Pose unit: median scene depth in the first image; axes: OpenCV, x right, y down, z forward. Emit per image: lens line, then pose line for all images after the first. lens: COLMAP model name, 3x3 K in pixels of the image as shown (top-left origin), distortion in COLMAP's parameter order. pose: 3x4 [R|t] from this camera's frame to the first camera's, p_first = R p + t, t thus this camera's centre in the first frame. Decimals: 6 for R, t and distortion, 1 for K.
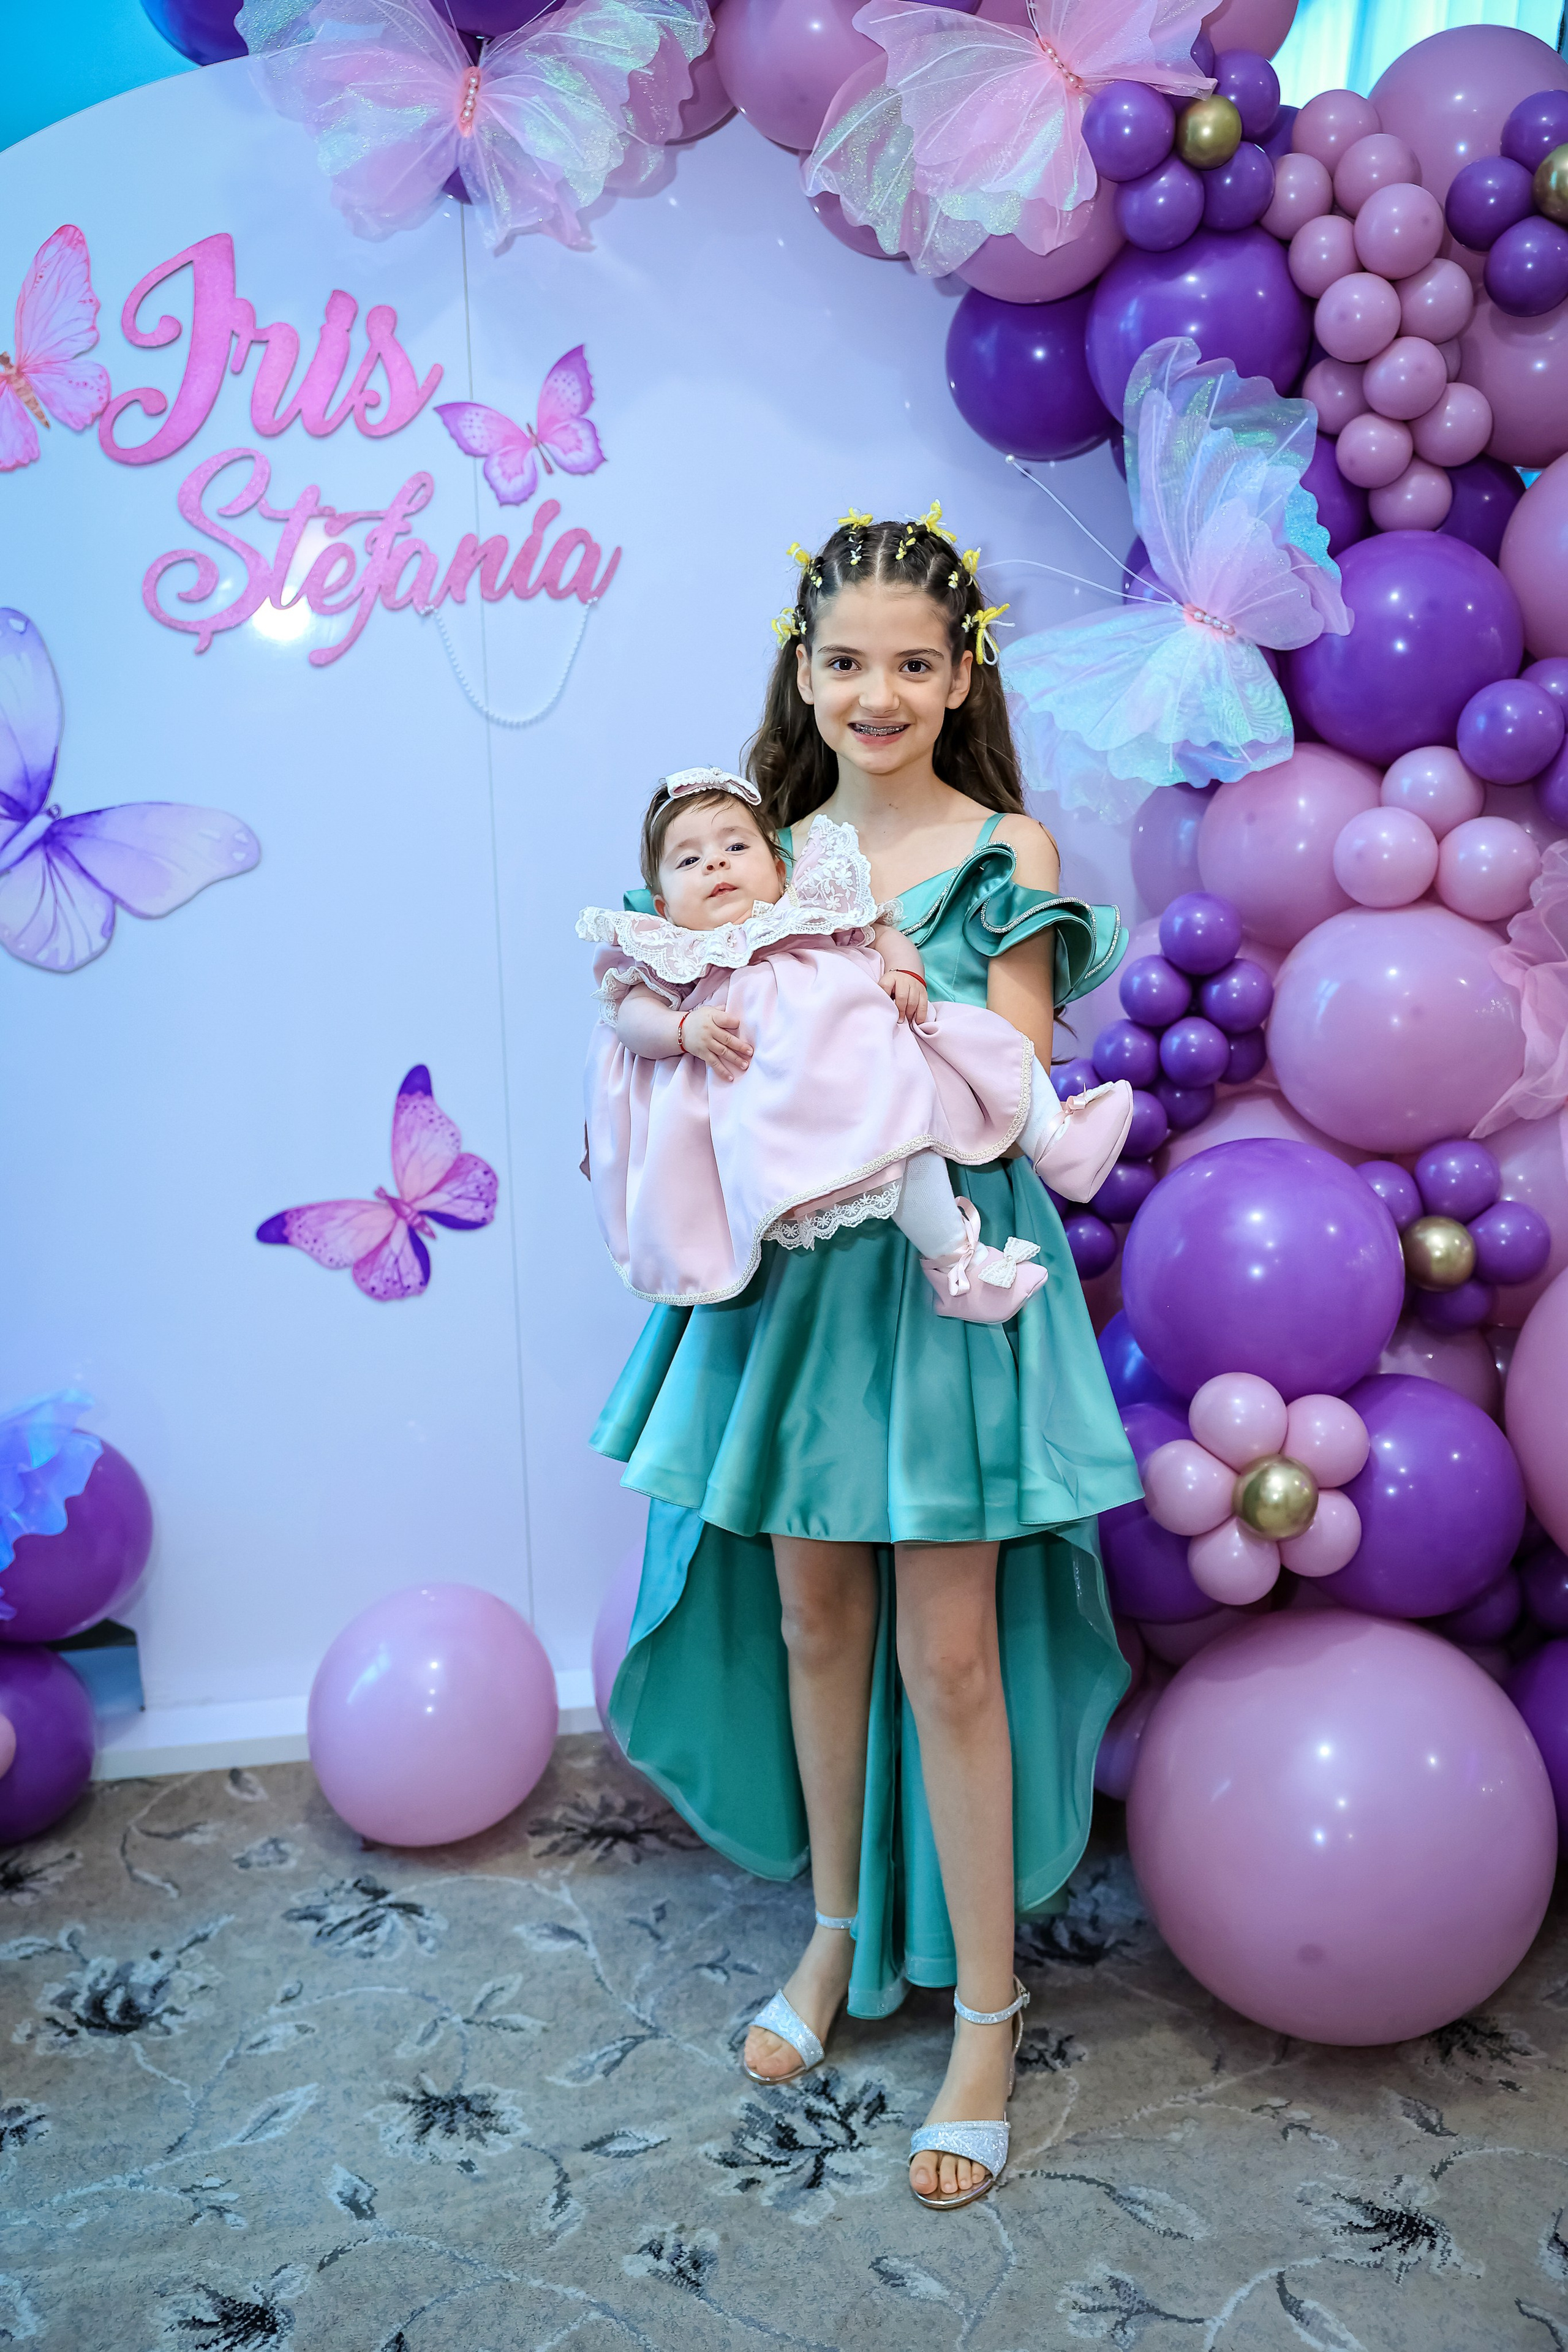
lens RADIAL K [[2151.2, 0, 781.9], [0, 2151.2, 1175.3], [0, 0, 1]] dist [0.004868, 0.000000]
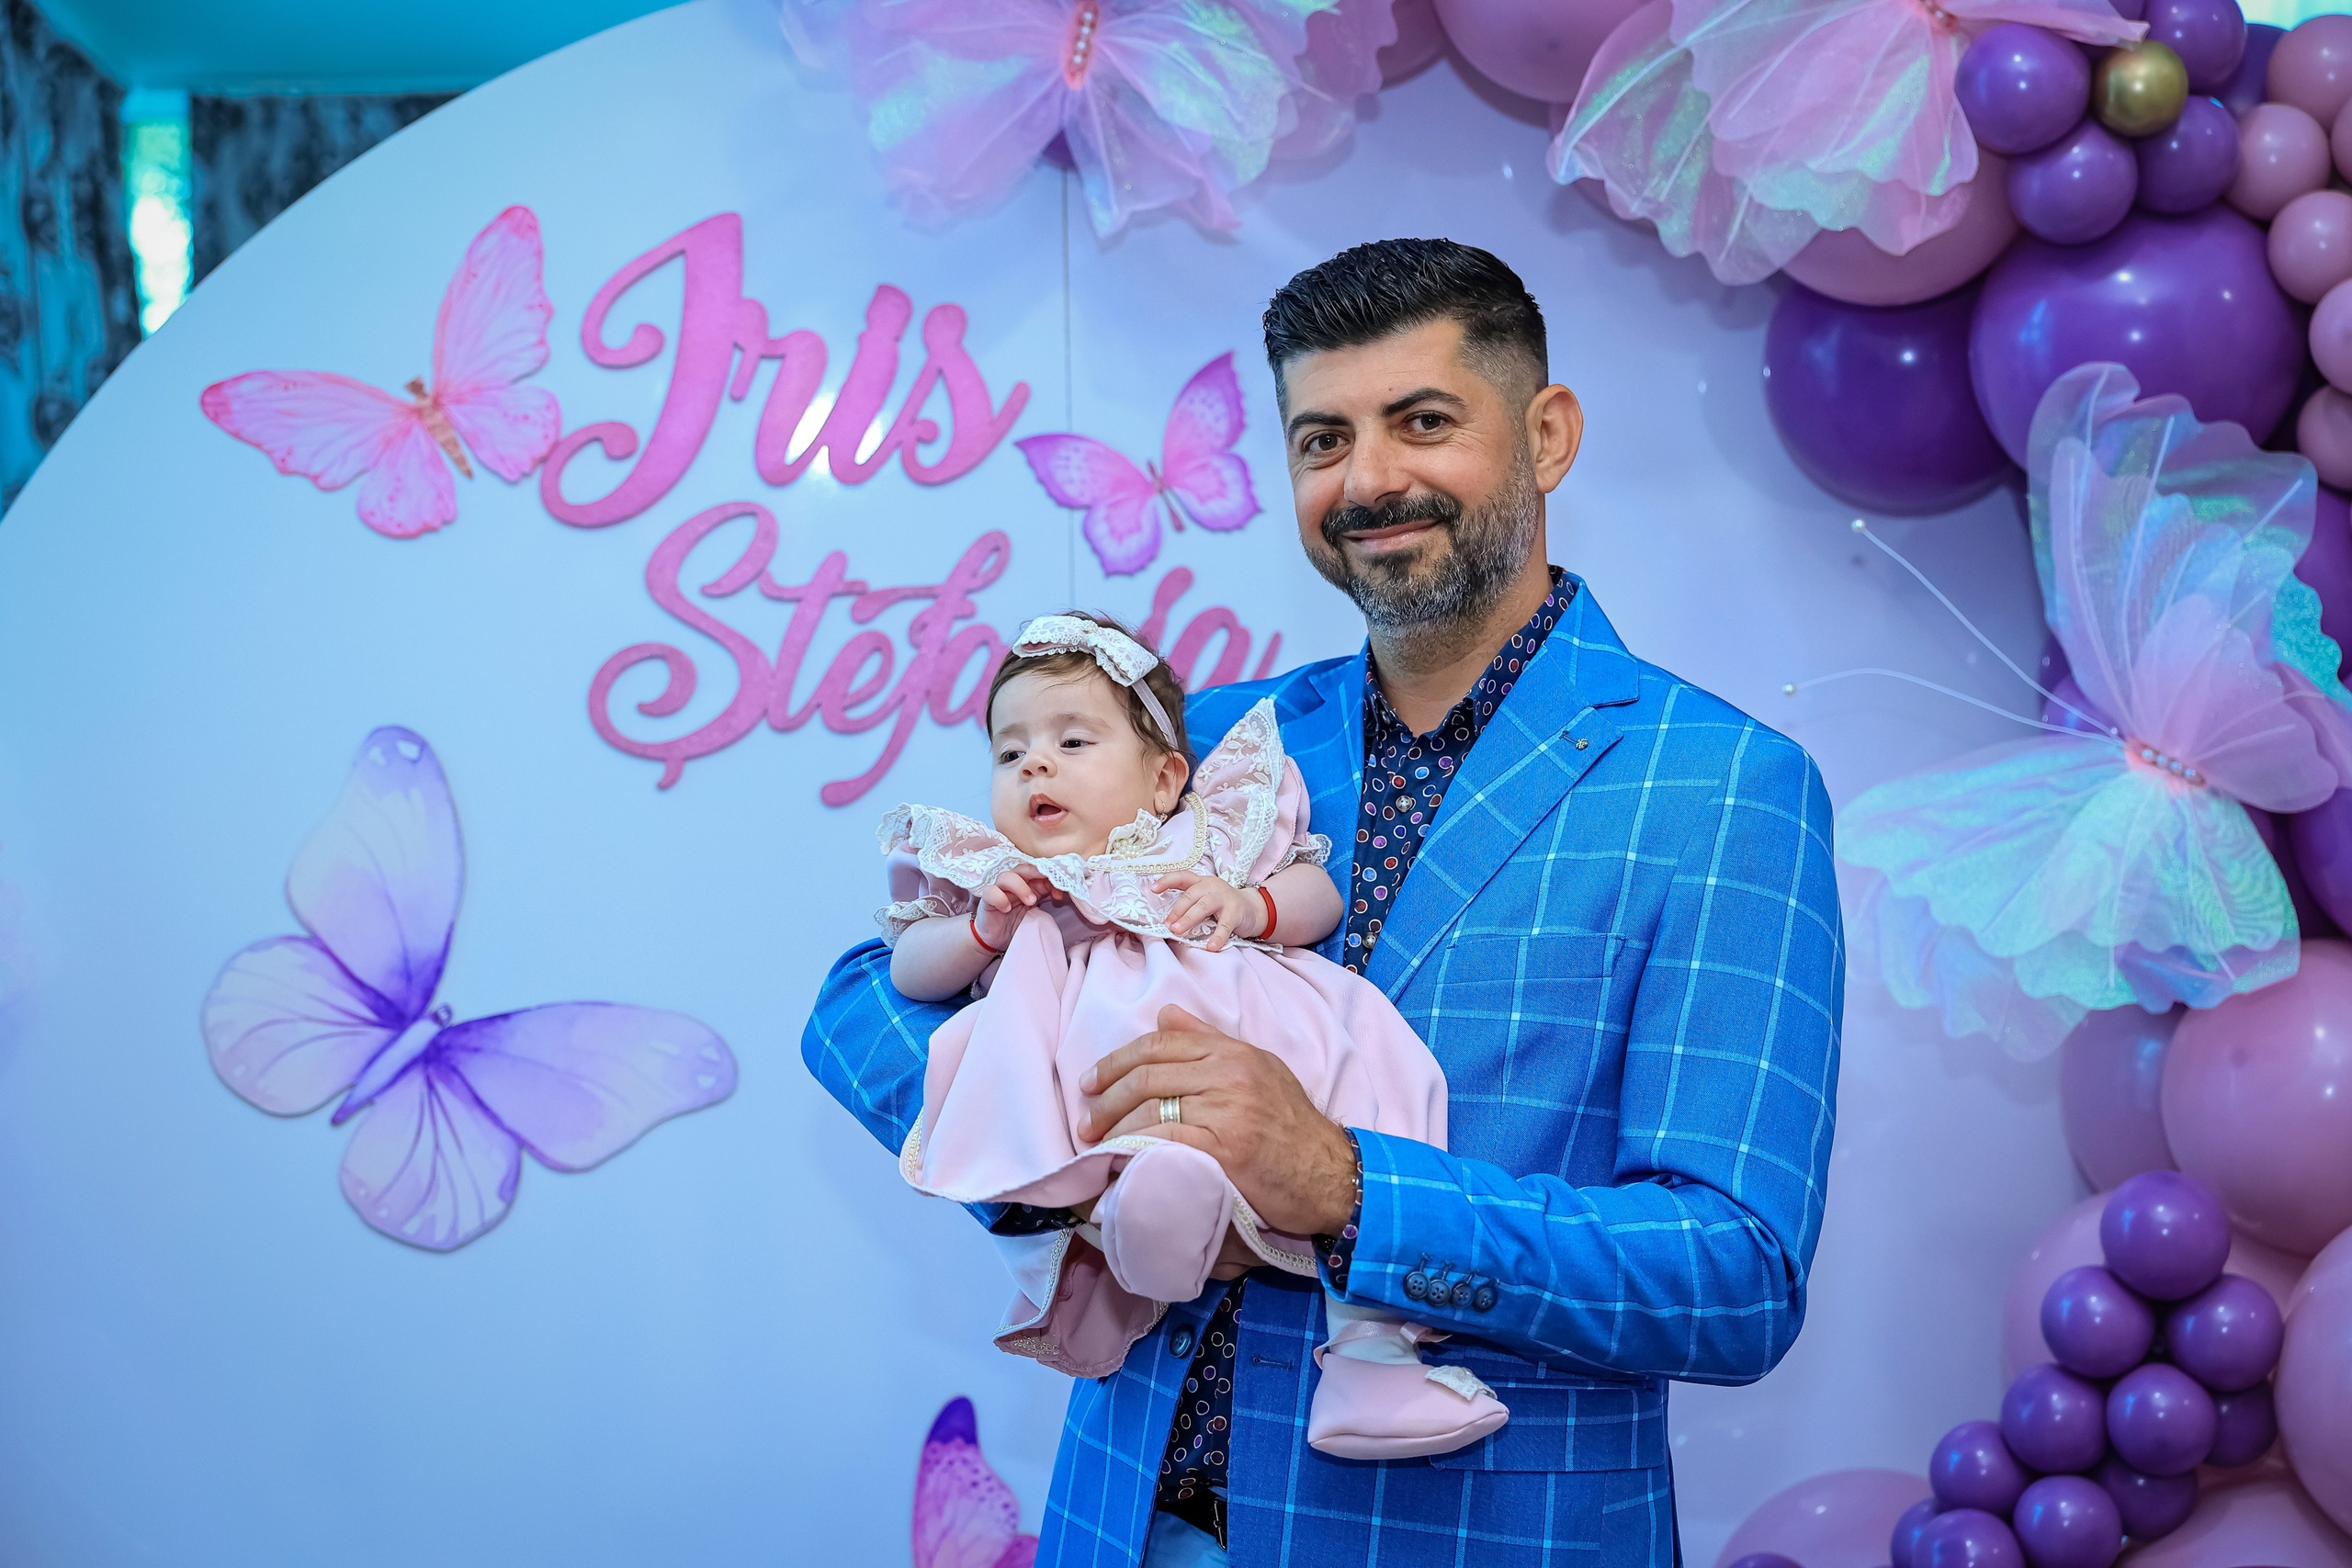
lens RADIAL K [[3664.5, 0, 1169.6], [0, 3664.5, 784.9], [0, 0, 1]] dist [0.013808, 0.000000]
pose [[0.995554, 0.004568, -0.094082, -0.000961], [-0.021525, 0.983426, -0.180026, -0.039929], [0.091700, 0.181250, 0.979152, -0.135881]]
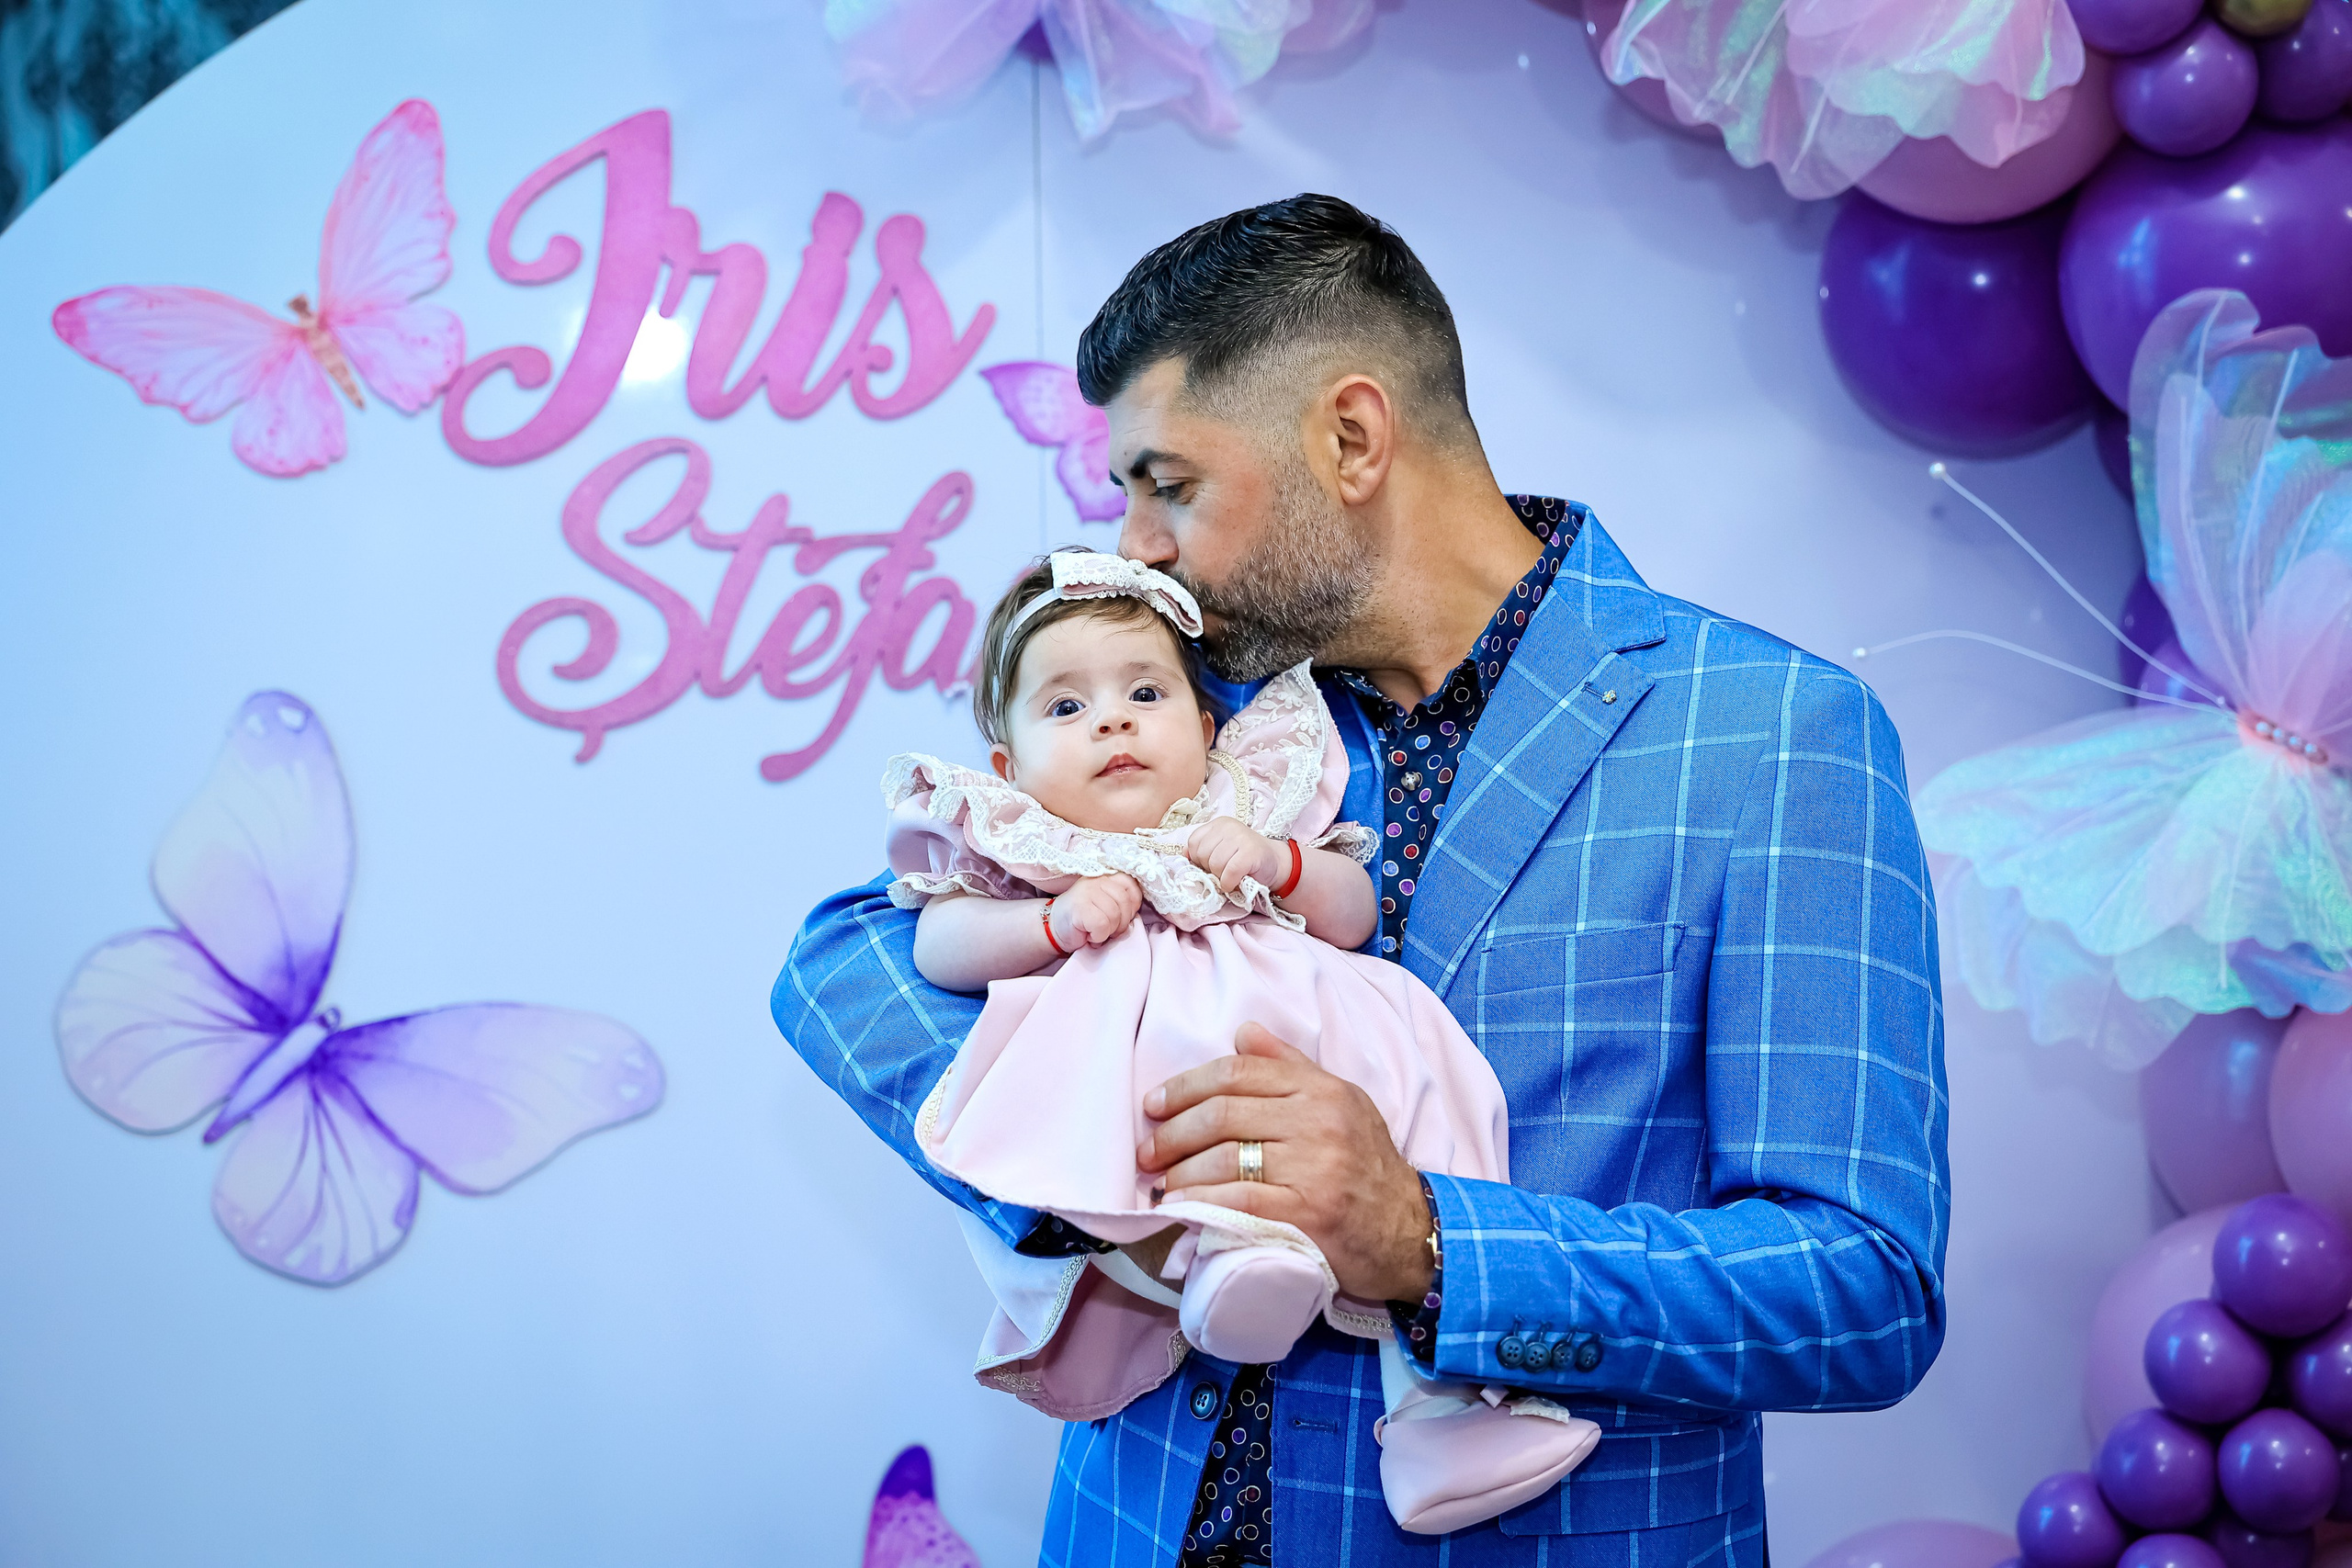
lens RADIAL K [[3979.7, 0, 1165.2], [0, 3979.7, 784.4], [0, 0, 1]] dist [0.009641, 0.000000]
pose [[0.998552, 0.006455, -0.053398, -0.050671], [-0.015327, 0.985759, -0.167463, -0.055074], [0.051557, 0.168040, 0.984431, -0.097861]]
